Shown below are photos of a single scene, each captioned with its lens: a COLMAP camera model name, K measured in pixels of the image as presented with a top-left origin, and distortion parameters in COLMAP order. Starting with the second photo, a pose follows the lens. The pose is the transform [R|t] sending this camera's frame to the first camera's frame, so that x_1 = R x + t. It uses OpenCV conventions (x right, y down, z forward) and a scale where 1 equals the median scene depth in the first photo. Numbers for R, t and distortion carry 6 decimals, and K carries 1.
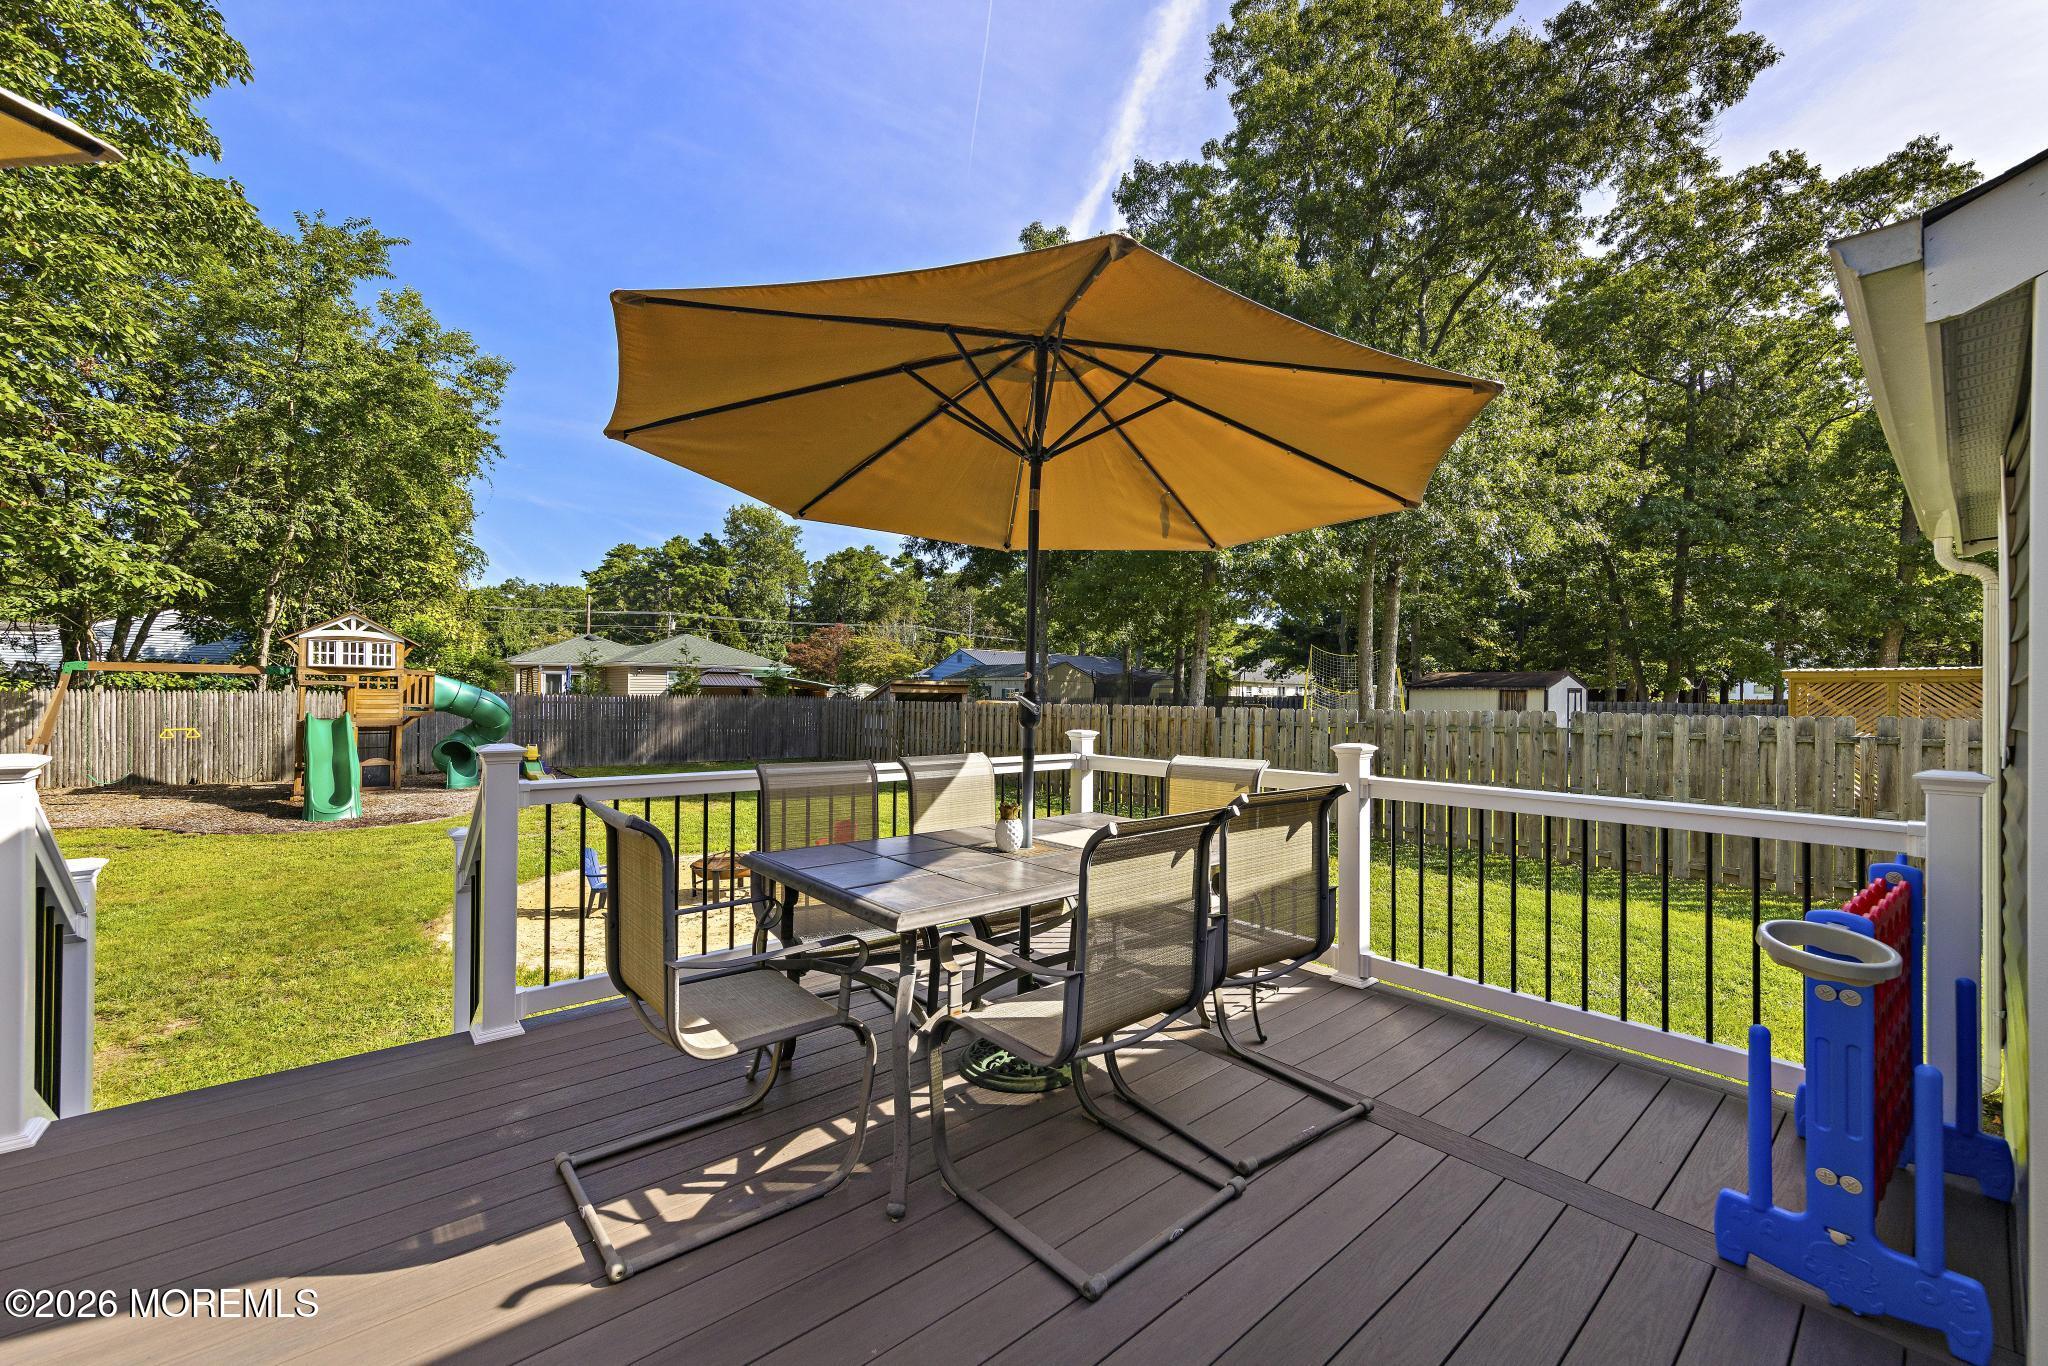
lens RADIAL K [[806.0, 0, 1035.4], [0, 806.0, 699.5], [0, 0, 1]] dist [0.002193, 0.000570]
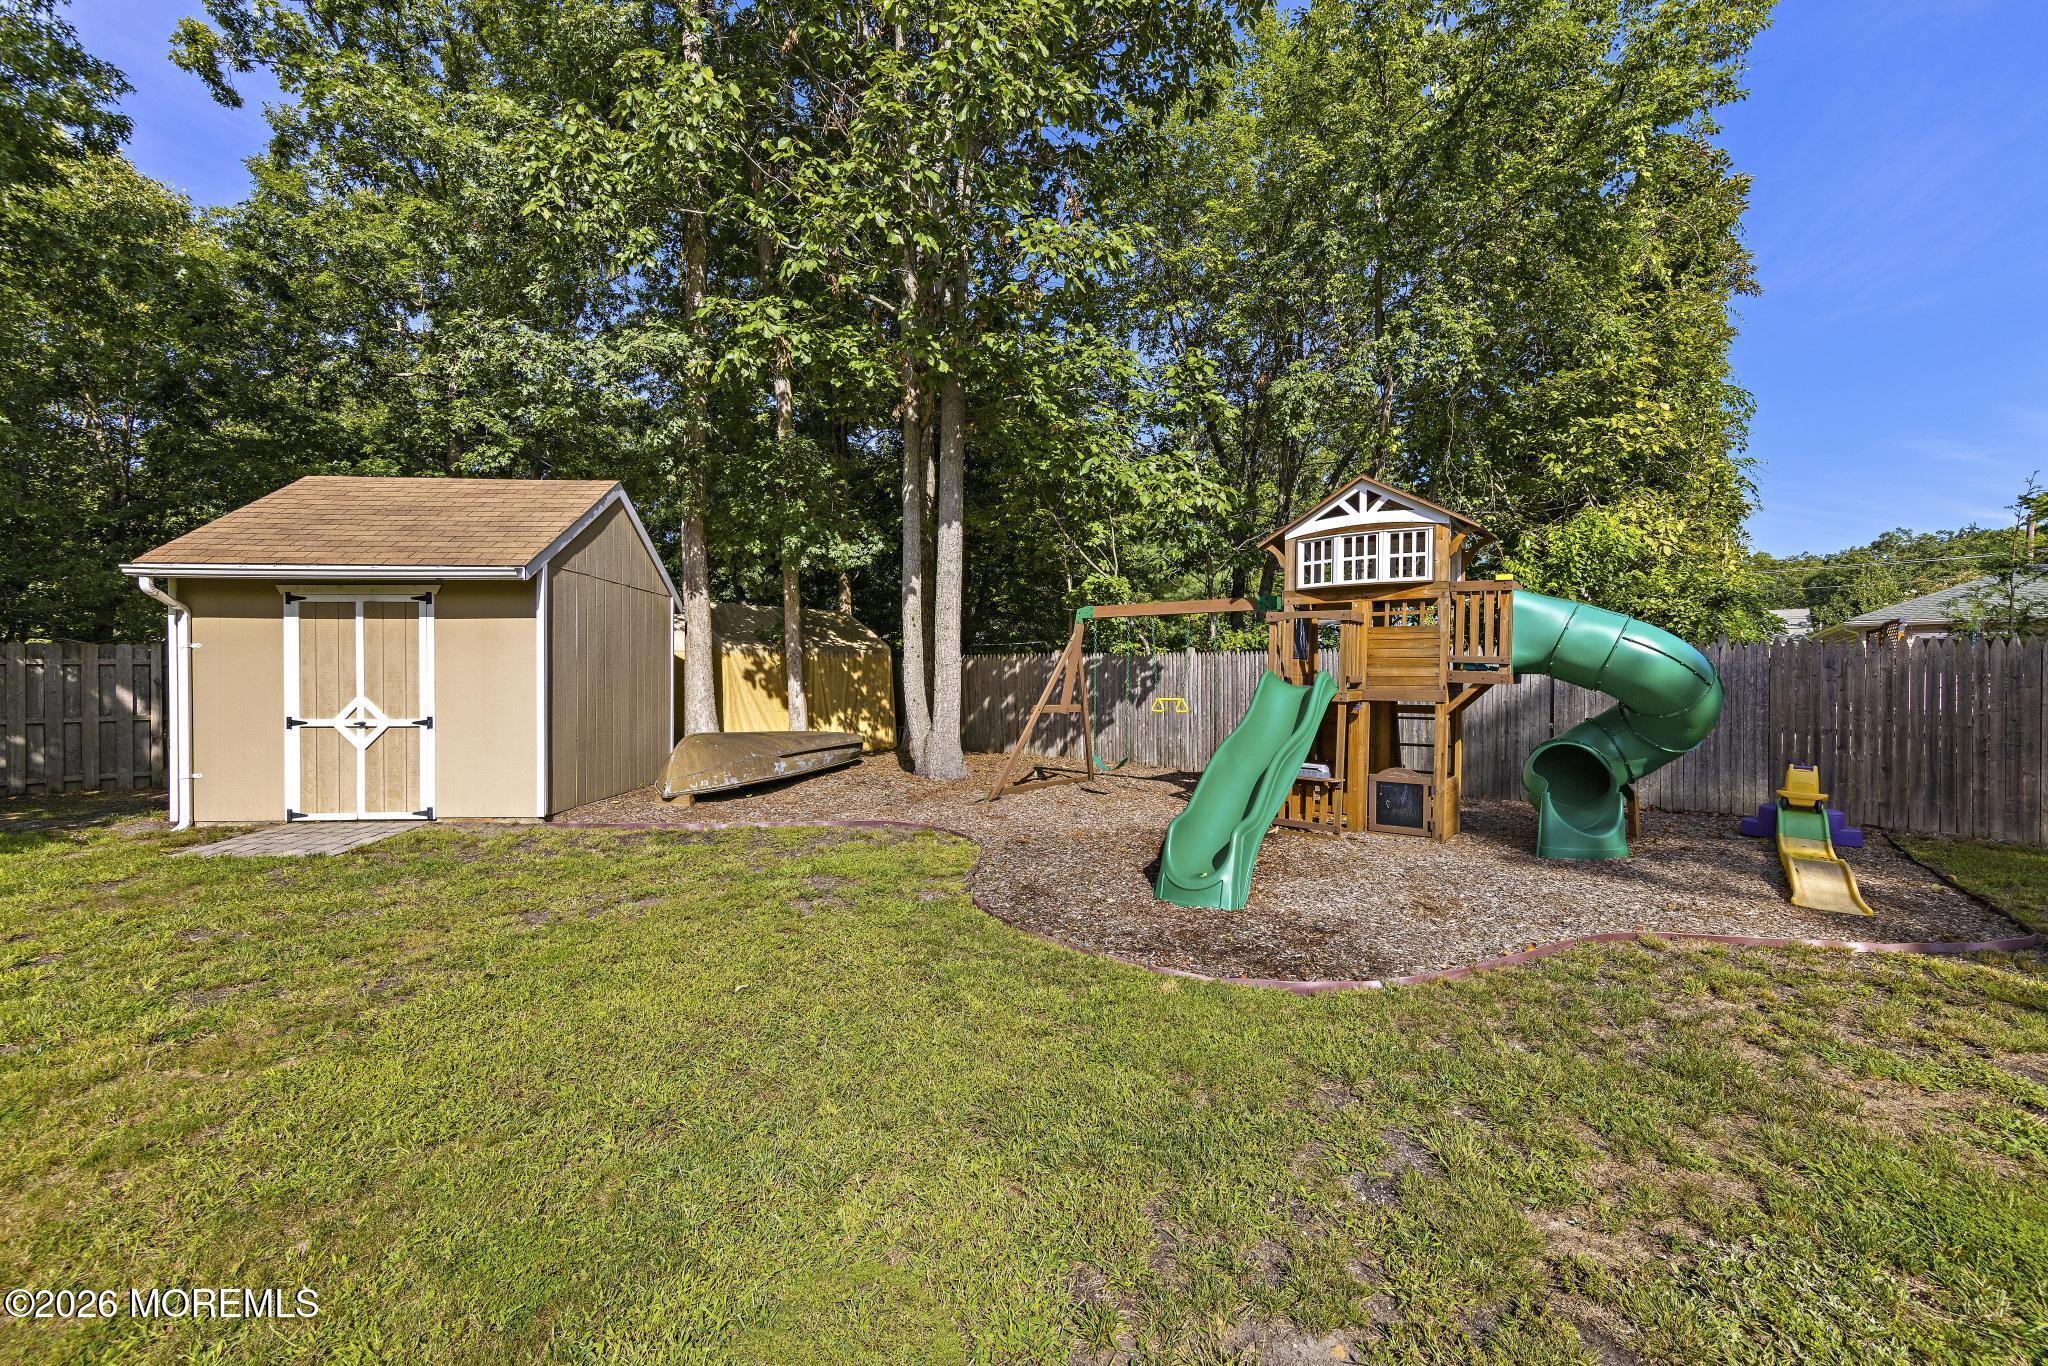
lens RADIAL K [[806.0, 0, 1035.4], [0, 806.0, 699.5], [0, 0, 1]] dist [0.002193, 0.000570]
pose [[0.168425, 0.002891, -0.985710, -0.365865], [-0.006645, 0.999976, 0.001798, 0.031658], [0.985692, 0.006247, 0.168441, 0.689258]]
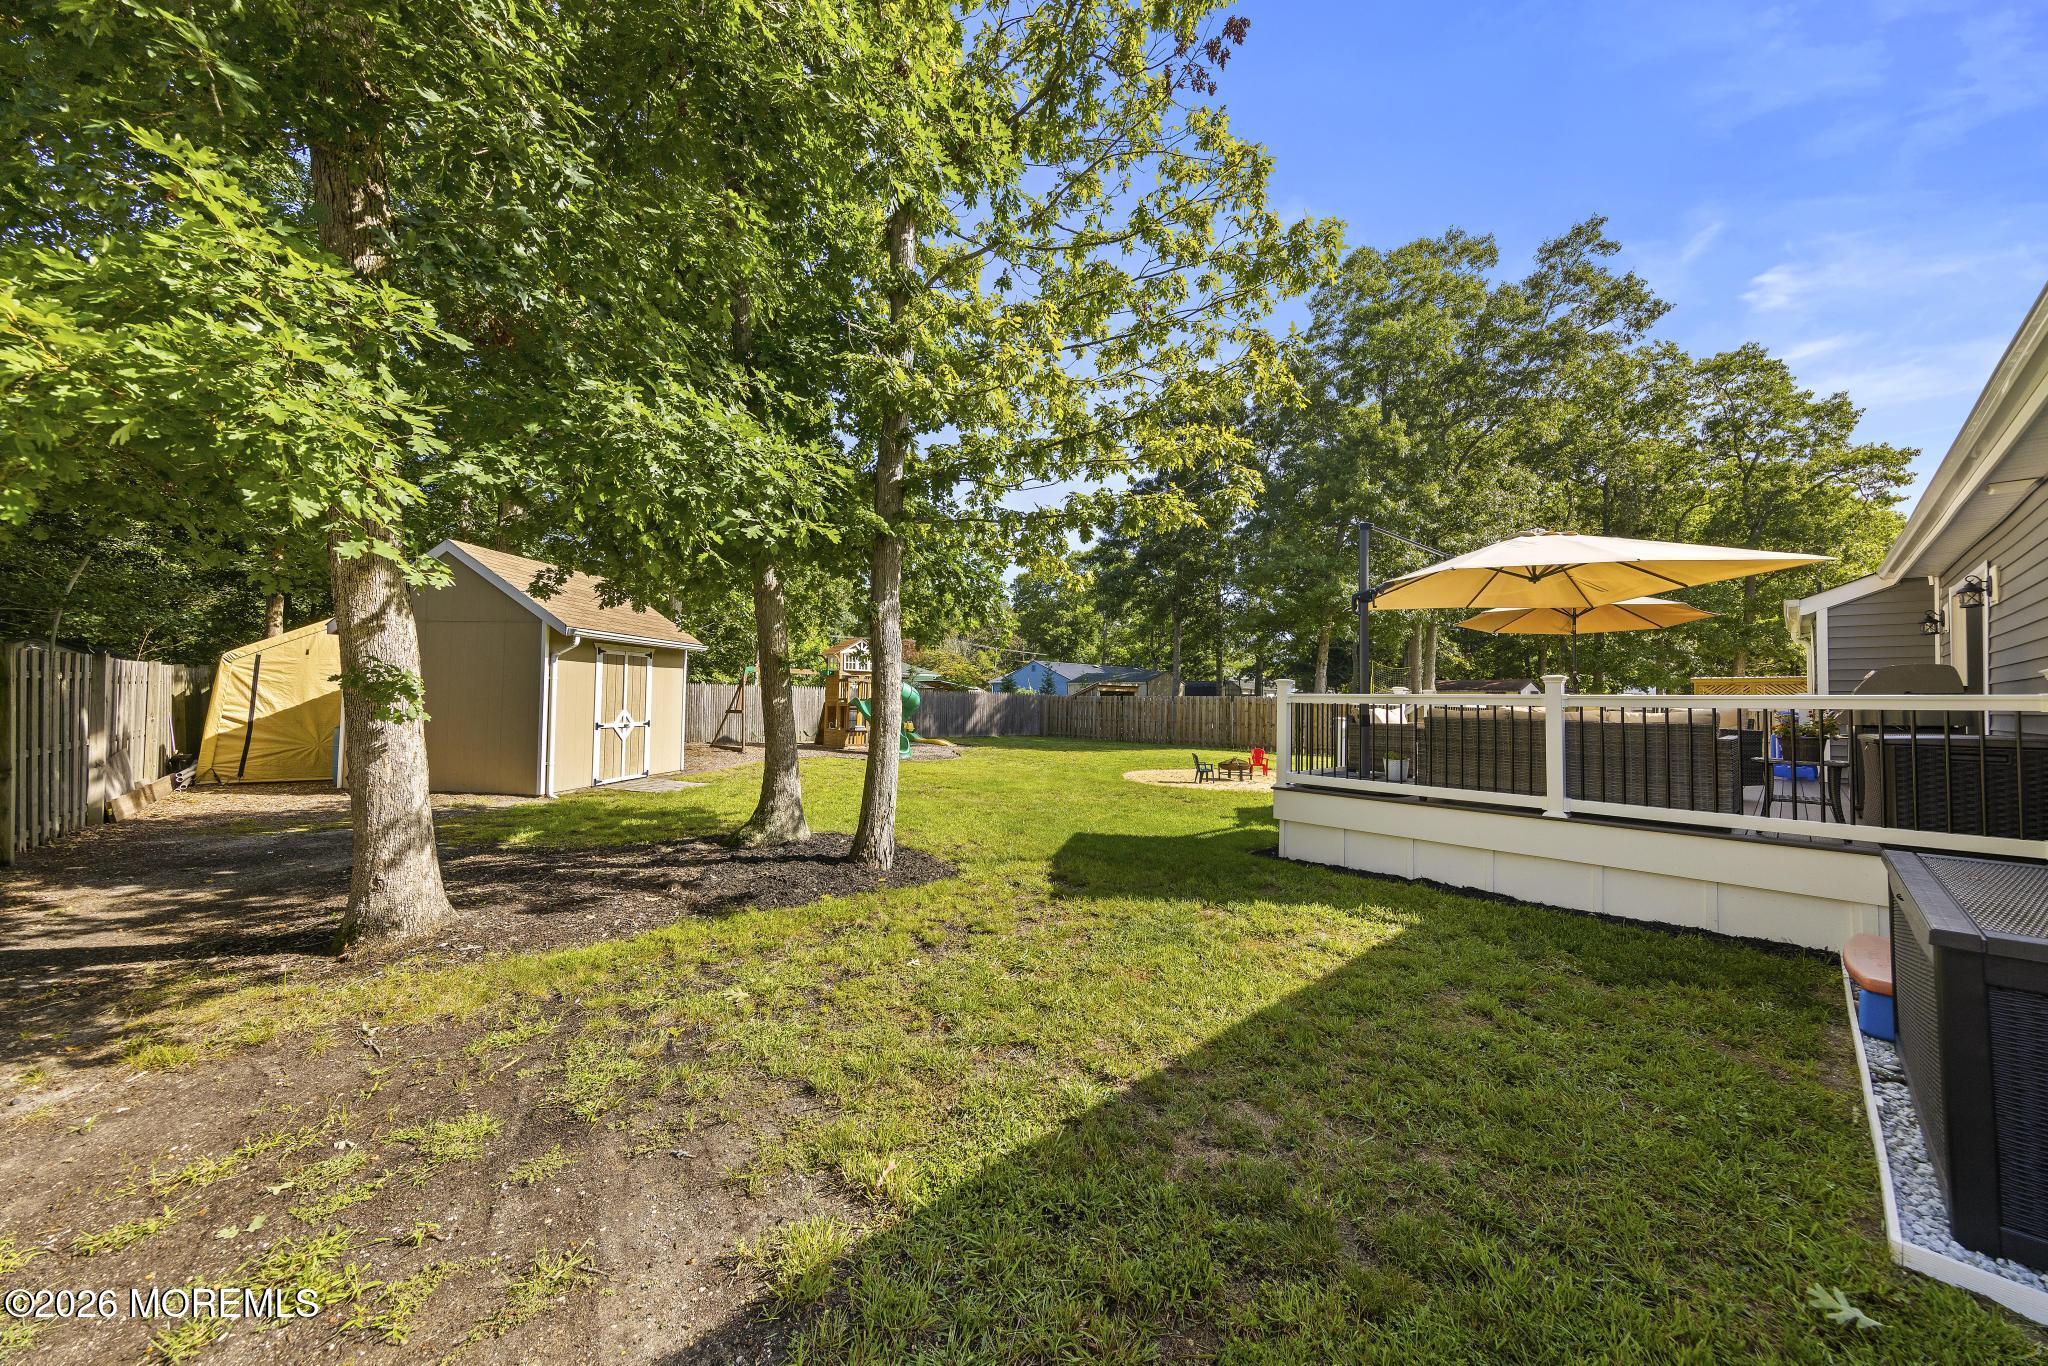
lens RADIAL K [[701.5, 0, 1035.2], [0, 701.5, 675.7], [0, 0, 1]] dist [-0.000501, -0.000077]
pose [[0.999464, 0.005550, 0.032249, -0.516248], [-0.004261, 0.999194, -0.039906, 0.024909], [-0.032445, 0.039747, 0.998683, -0.447195]]
